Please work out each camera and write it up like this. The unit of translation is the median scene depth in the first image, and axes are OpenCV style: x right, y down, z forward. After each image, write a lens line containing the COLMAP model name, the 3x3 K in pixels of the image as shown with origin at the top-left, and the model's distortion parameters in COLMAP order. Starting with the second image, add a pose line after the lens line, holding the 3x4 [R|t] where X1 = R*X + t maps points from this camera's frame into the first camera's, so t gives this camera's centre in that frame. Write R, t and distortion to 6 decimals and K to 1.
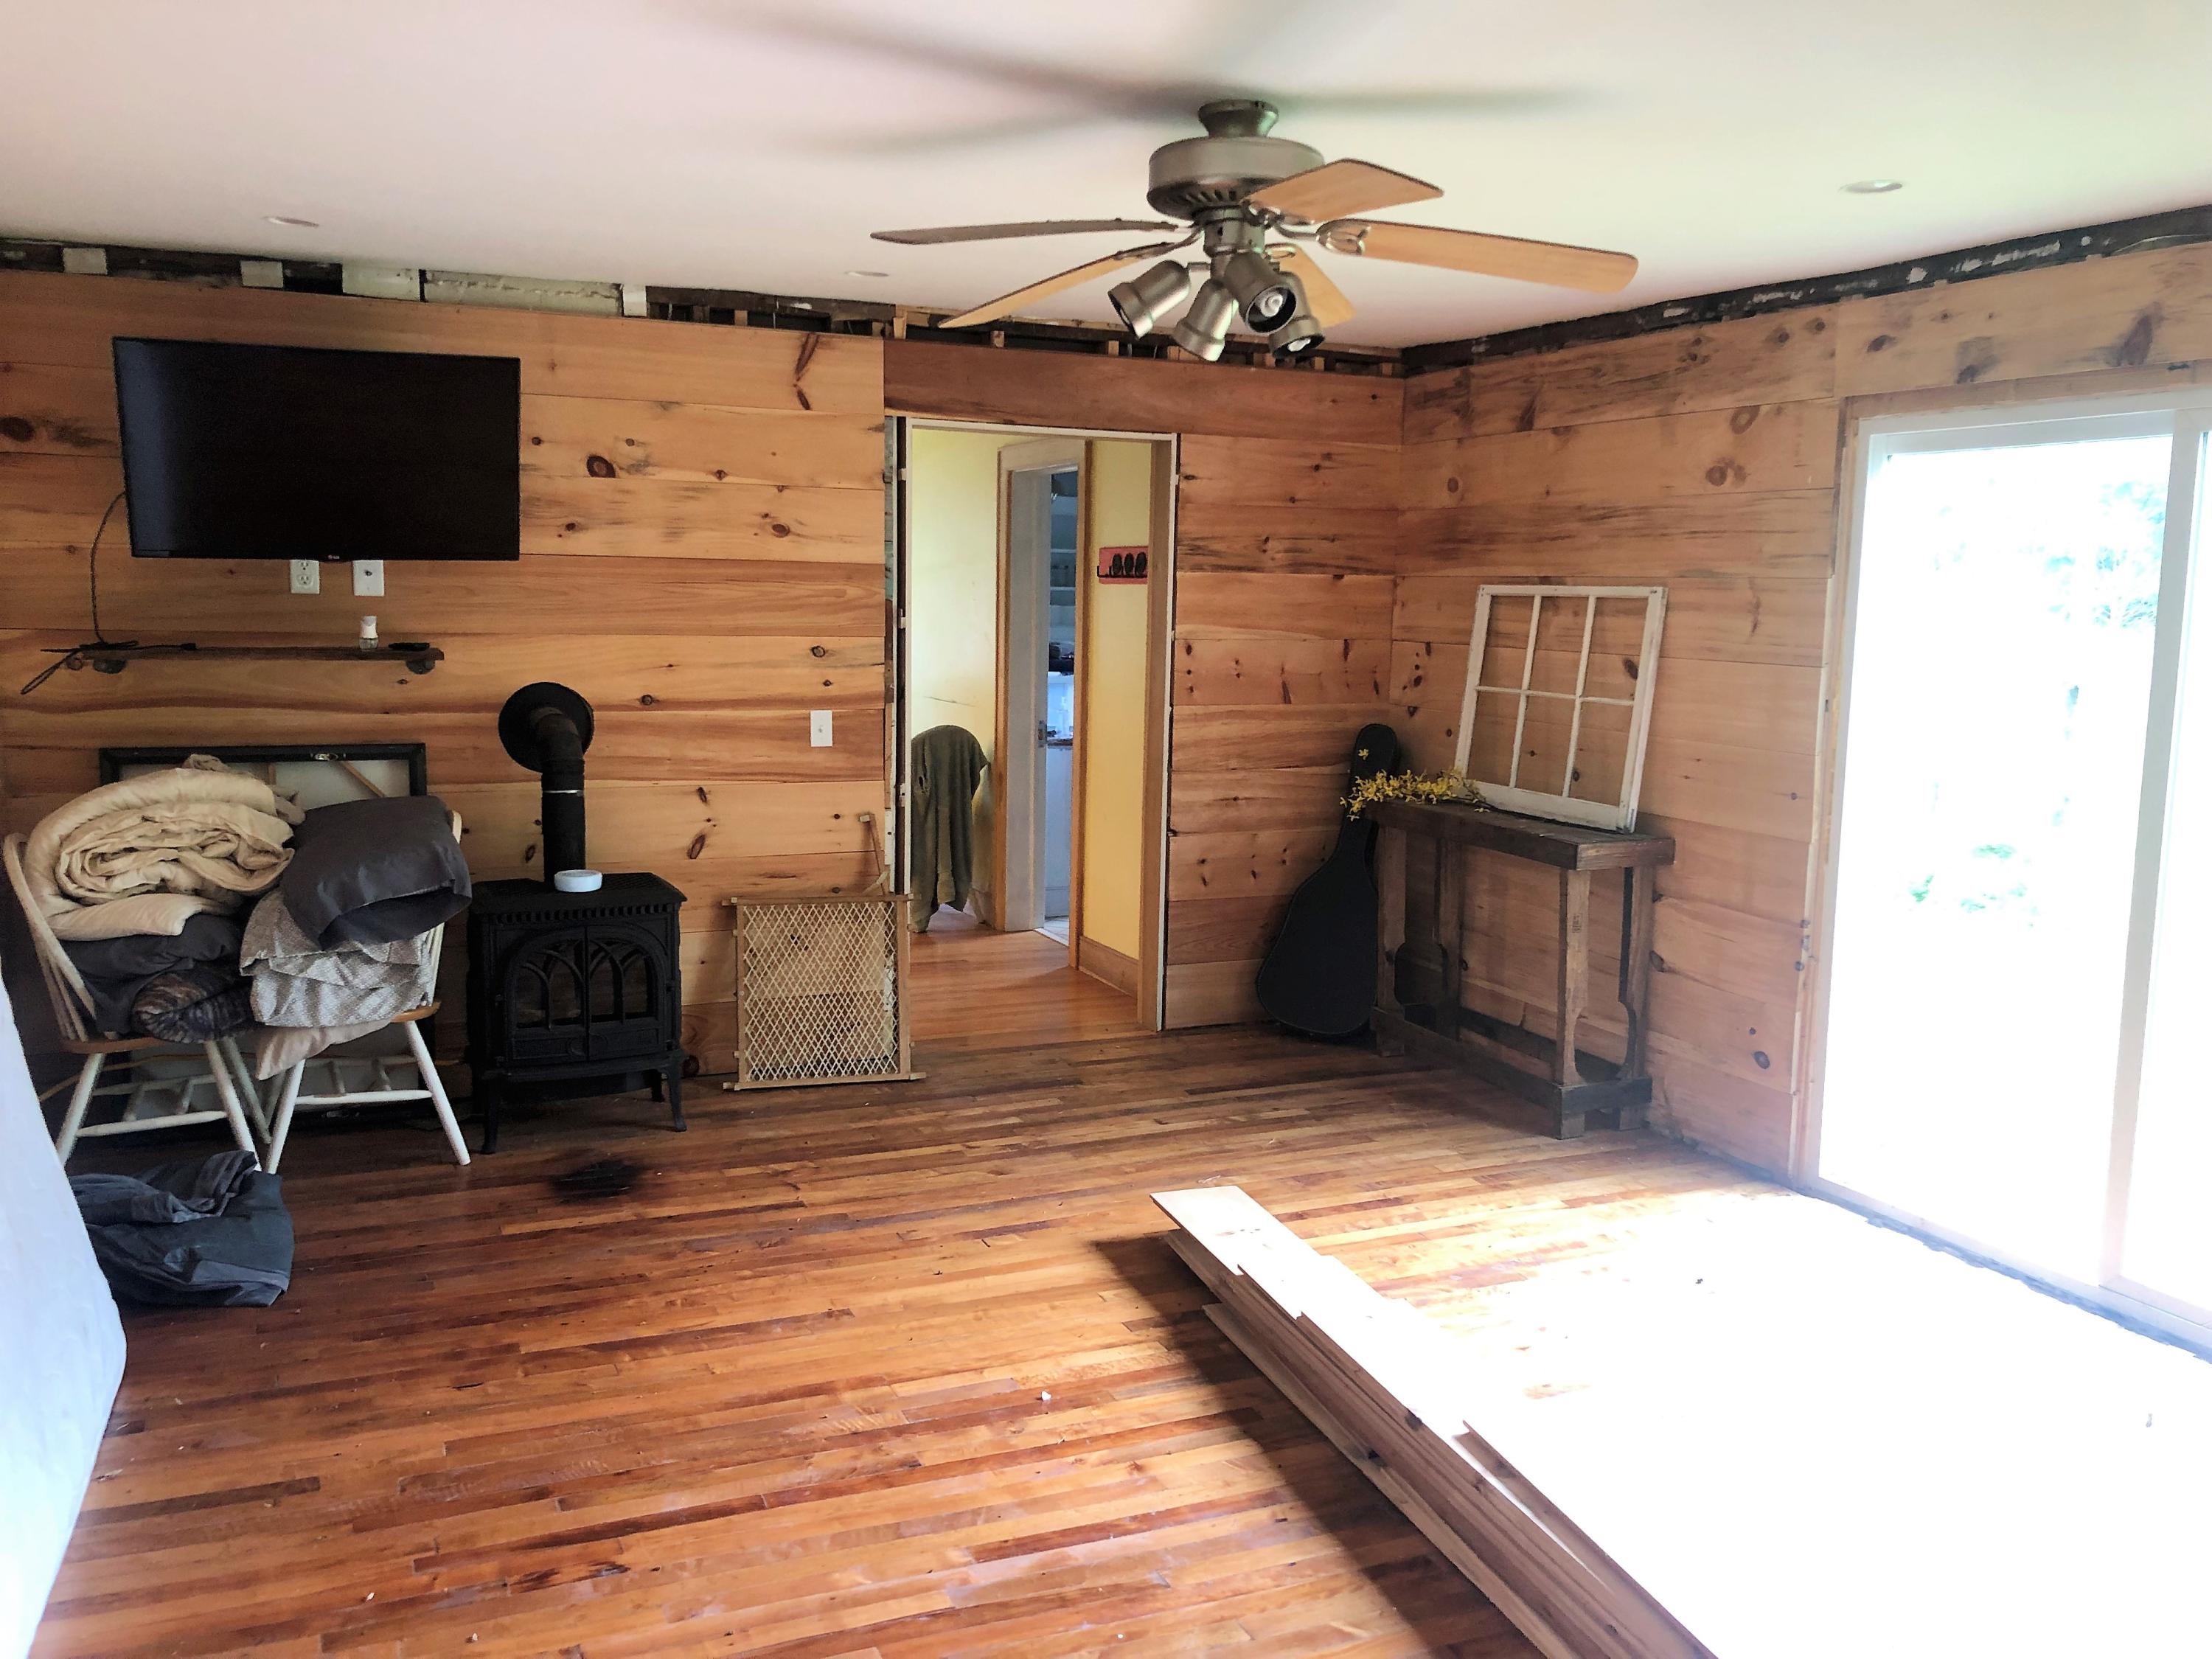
lens RADIAL K [[1817.9, 0, 1061.3], [0, 1817.9, 812.9], [0, 0, 1]] dist [0.146841, -0.397861]
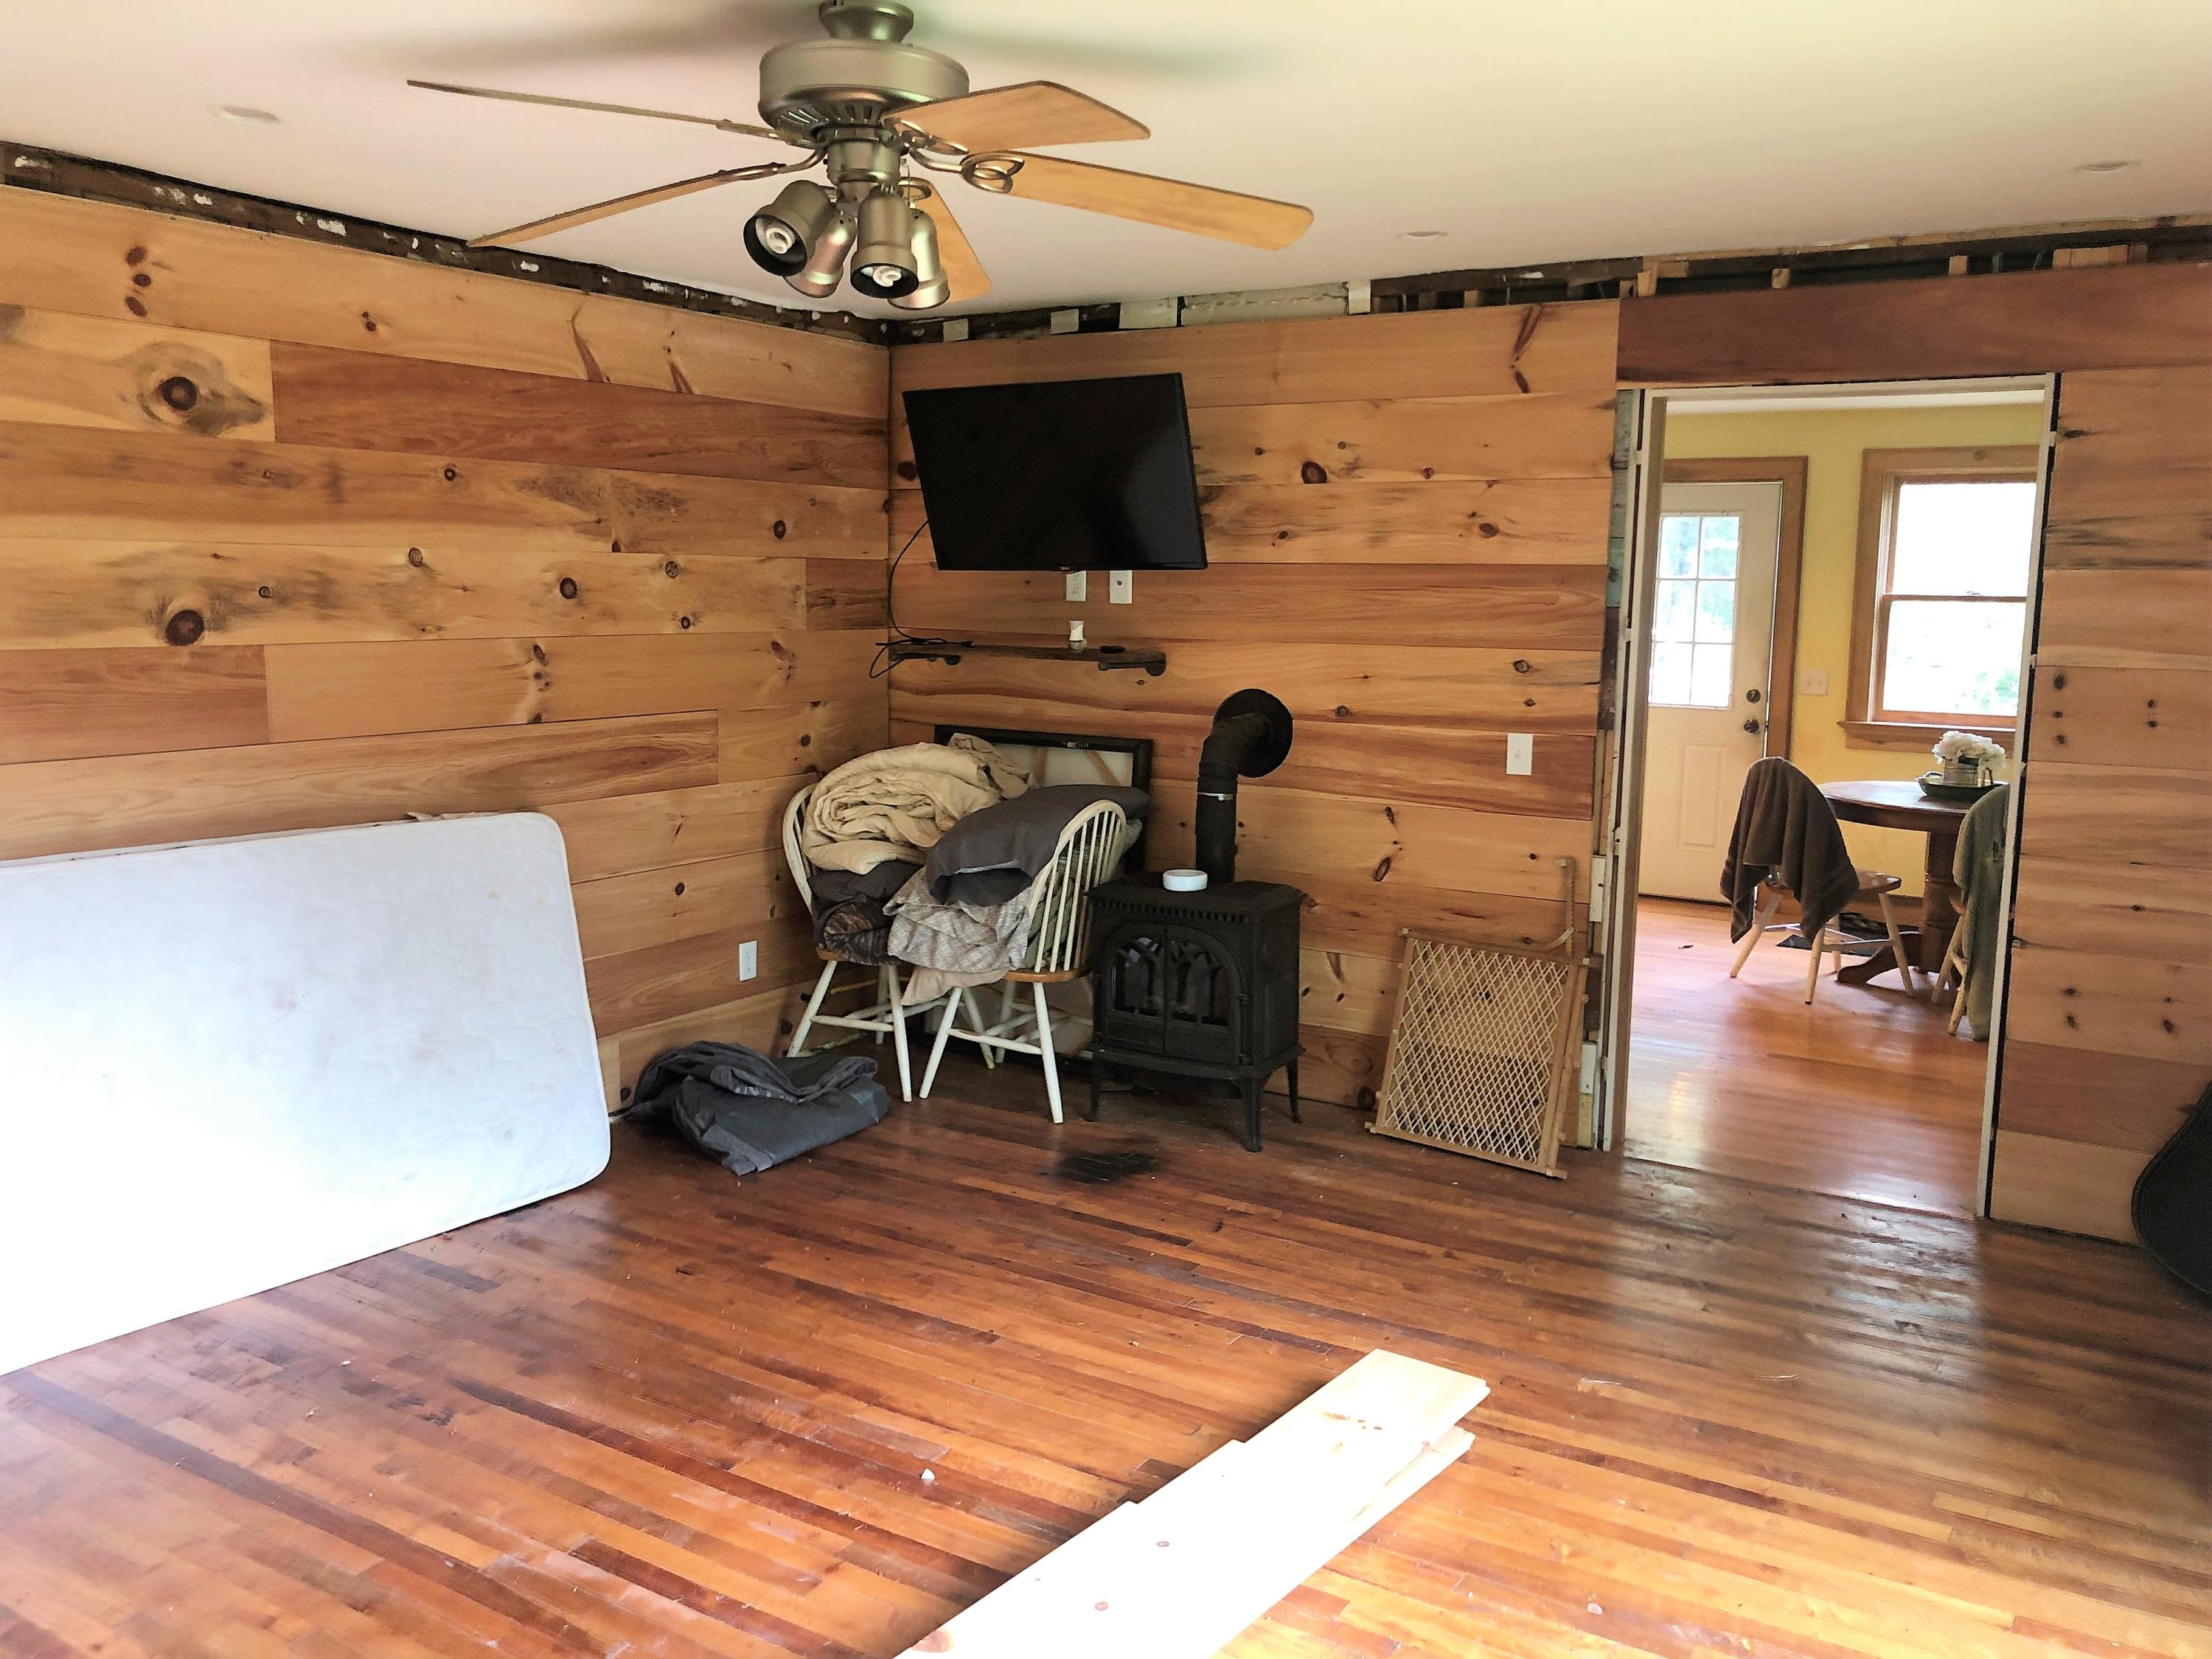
lens RADIAL K [[1806.6, 0, 1095.3], [0, 1806.6, 814.1], [0, 0, 1]] dist [0.043645, -0.058442]
pose [[0.573039, 0.097930, -0.813656, 0.529490], [-0.104703, 0.993447, 0.045829, -0.041400], [0.812812, 0.058930, 0.579537, 0.378596]]
